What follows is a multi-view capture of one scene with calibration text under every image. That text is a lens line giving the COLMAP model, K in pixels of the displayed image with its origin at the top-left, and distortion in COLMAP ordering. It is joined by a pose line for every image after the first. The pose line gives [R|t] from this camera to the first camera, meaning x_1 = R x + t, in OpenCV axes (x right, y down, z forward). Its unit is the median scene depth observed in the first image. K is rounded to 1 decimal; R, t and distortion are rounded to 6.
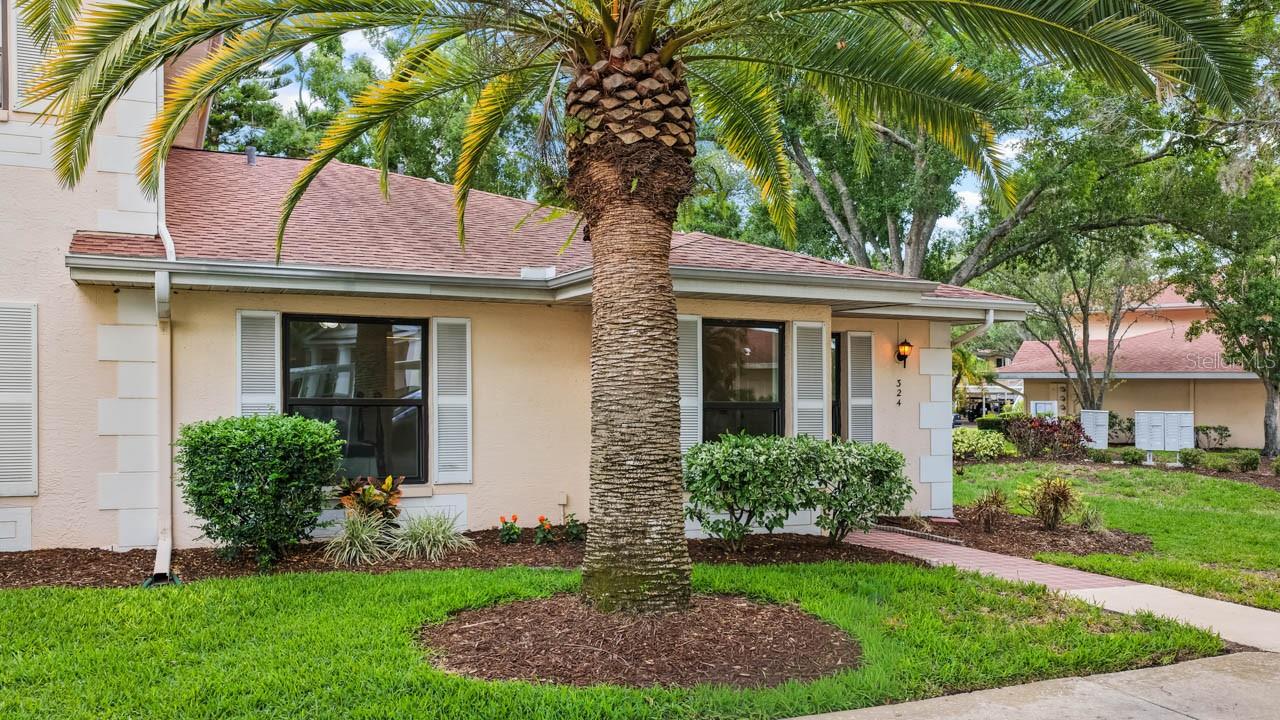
lens RADIAL K [[1067.1, 0, 640.0], [0, 1067.1, 360.0], [0, 0, 1]] dist [0.011086, 0.013000]
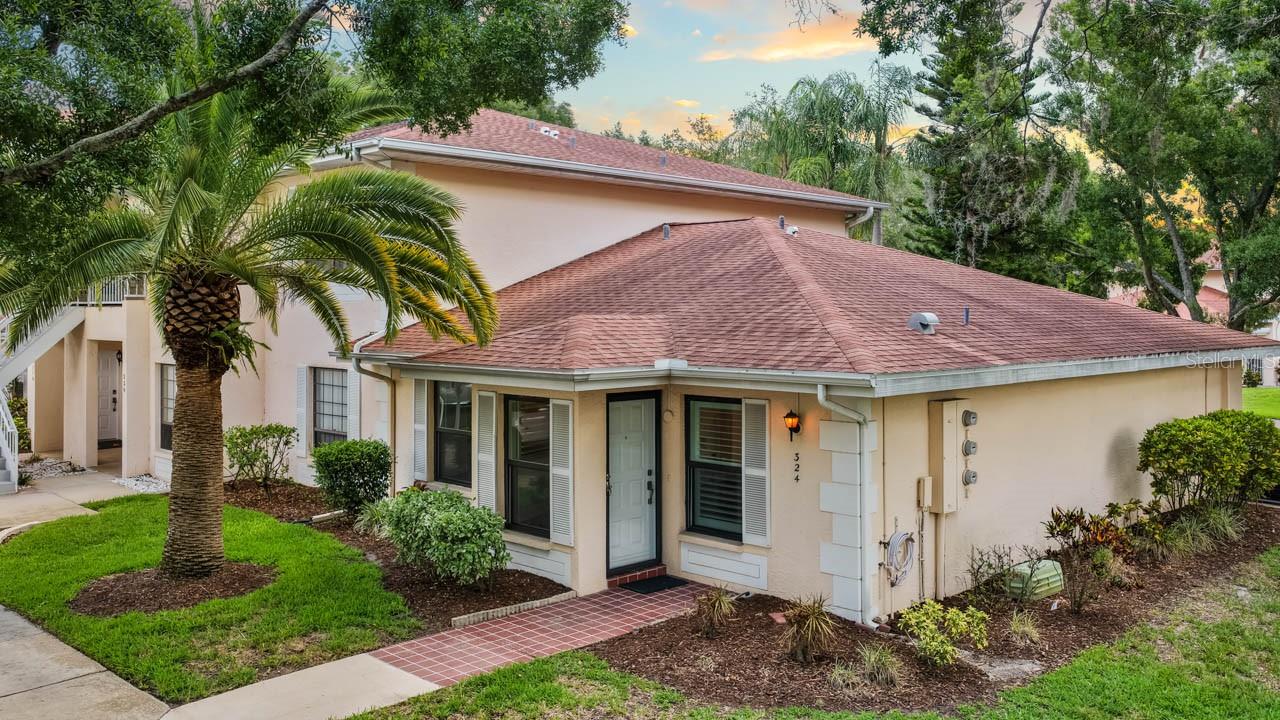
lens RADIAL K [[1083.4, 0, 643.4], [0, 1083.4, 284.7], [0, 0, 1]] dist [-0.003597, 0.001018]
pose [[0.363953, -0.031736, -0.930877, 1.296731], [0.026668, 0.999365, -0.023644, -0.131042], [0.931036, -0.016220, 0.364568, 0.661464]]
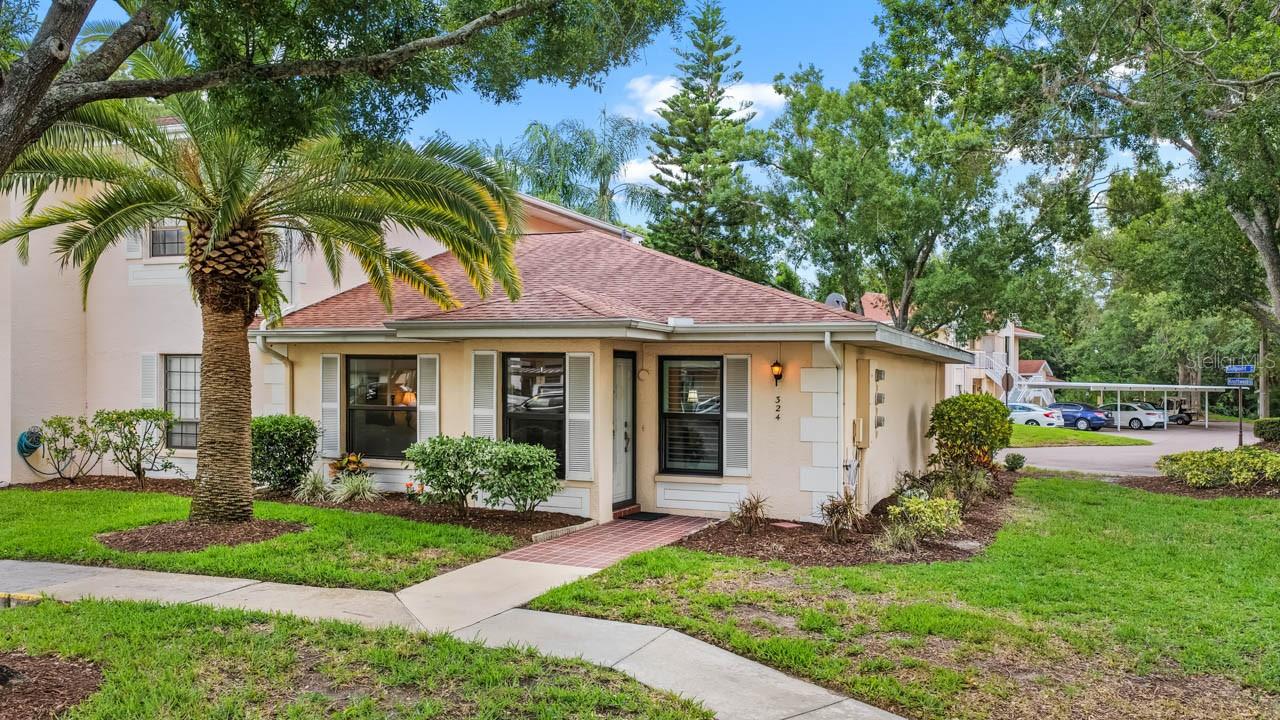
lens RADIAL K [[1067.1, 0, 640.0], [0, 1067.1, 360.0], [0, 0, 1]] dist [0.011086, 0.013000]
pose [[0.694493, -0.014152, -0.719361, 1.150624], [0.012401, 0.999893, -0.007699, -0.015743], [0.719393, -0.003574, 0.694594, 0.152109]]
